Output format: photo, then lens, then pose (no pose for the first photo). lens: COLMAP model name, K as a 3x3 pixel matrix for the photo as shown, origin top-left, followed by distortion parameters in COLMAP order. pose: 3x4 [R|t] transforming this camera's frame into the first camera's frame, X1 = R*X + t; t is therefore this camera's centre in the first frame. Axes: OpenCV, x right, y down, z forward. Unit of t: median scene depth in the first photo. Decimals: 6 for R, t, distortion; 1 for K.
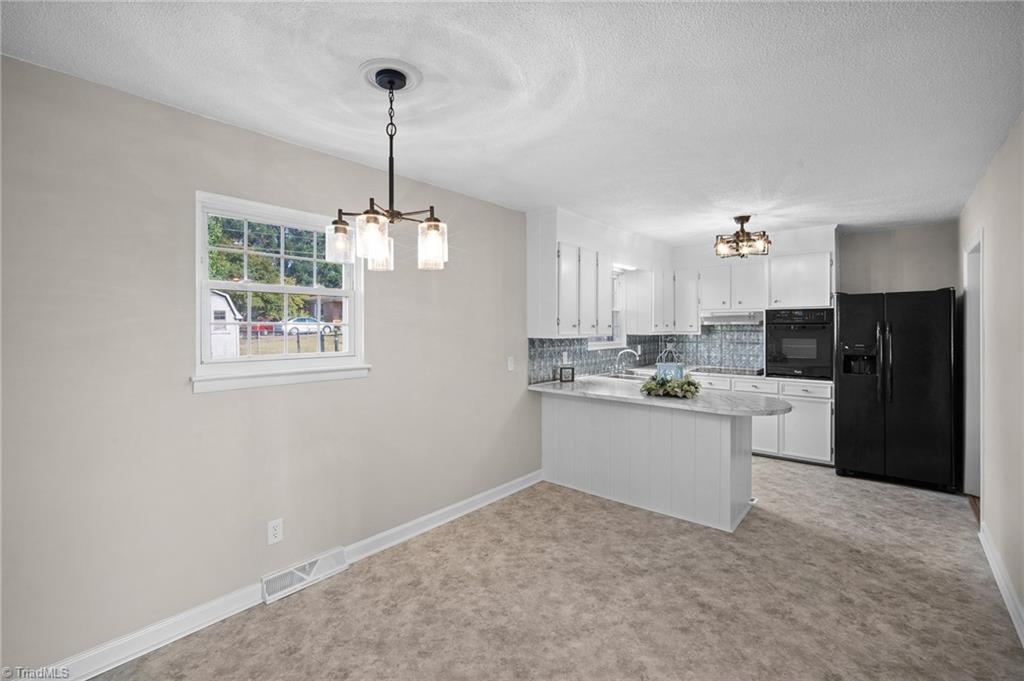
lens RADIAL K [[453.7, 0, 504.6], [0, 453.7, 335.9], [0, 0, 1]] dist [-0.016635, 0.003573]
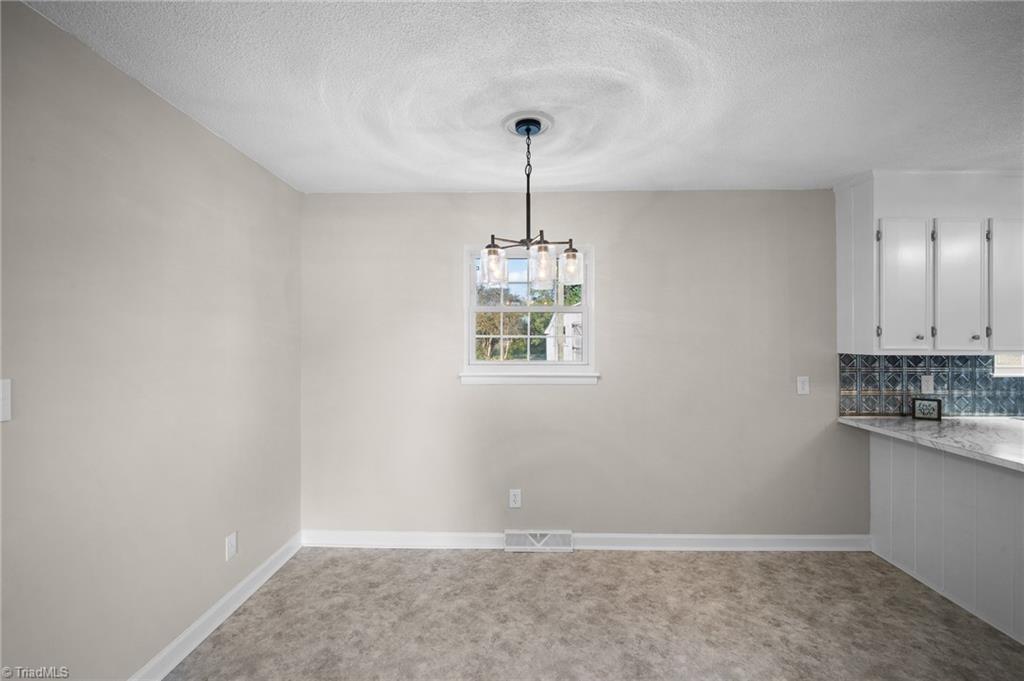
lens RADIAL K [[453.7, 0, 510.3], [0, 453.7, 345.2], [0, 0, 1]] dist [-0.016635, 0.003573]
pose [[0.626589, 0.010550, -0.779279, 0.461030], [-0.013999, 0.999899, 0.002281, -0.004026], [0.779224, 0.009479, 0.626674, 0.171074]]
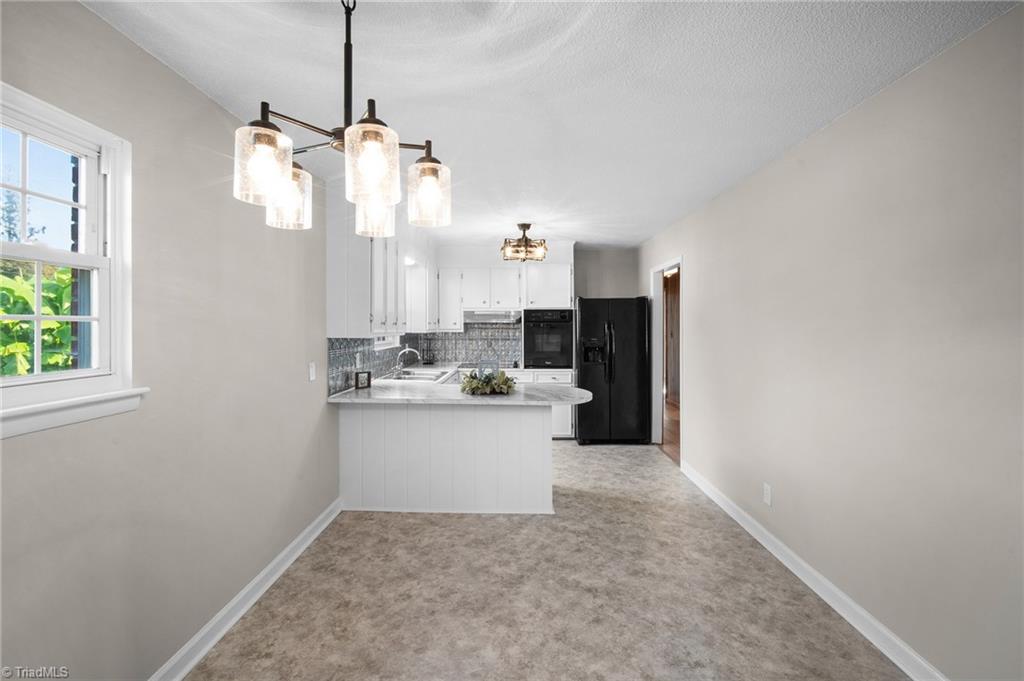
lens RADIAL K [[453.7, 0, 510.9], [0, 453.7, 330.6], [0, 0, 1]] dist [-0.016635, 0.003573]
pose [[0.770893, -0.008070, 0.636914, -0.260346], [0.014263, 0.999888, -0.004594, -0.000644], [-0.636805, 0.012625, 0.770922, 0.217612]]
